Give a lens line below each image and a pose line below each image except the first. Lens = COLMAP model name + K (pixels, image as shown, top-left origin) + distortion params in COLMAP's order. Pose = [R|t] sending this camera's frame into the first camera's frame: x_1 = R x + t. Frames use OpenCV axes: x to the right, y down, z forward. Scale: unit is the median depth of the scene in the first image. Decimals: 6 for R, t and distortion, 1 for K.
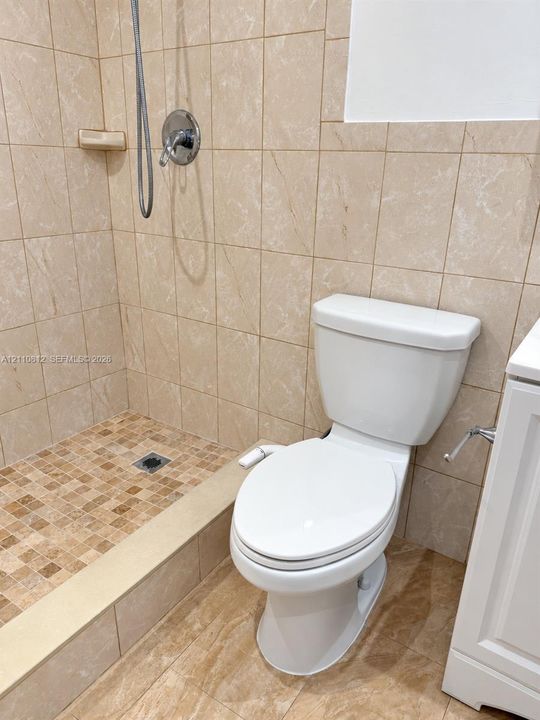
lens RADIAL K [[513.2, 0, 270.1], [0, 513.2, 360.1], [0, 0, 1]] dist [0.010755, -0.019989]
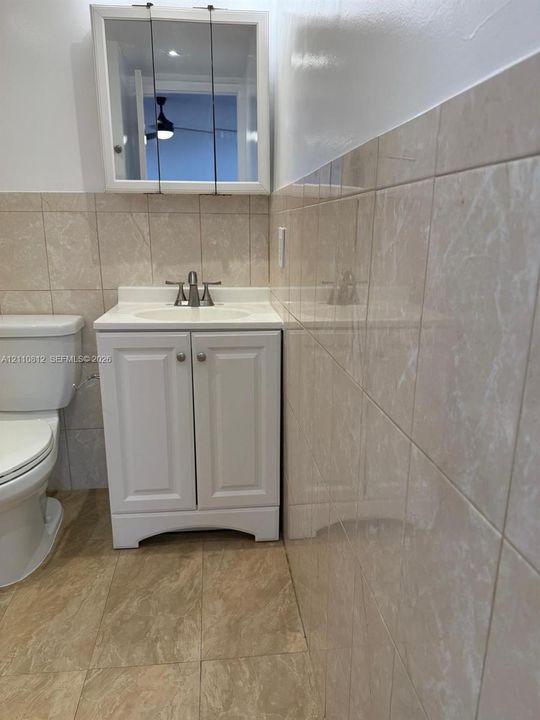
lens RADIAL K [[513.2, 0, 267.0], [0, 513.2, 362.1], [0, 0, 1]] dist [0.010755, -0.019989]
pose [[0.766272, -0.188403, 0.614274, -0.144223], [0.251402, 0.967737, -0.016796, 0.227681], [-0.591291, 0.167300, 0.788914, -0.539036]]
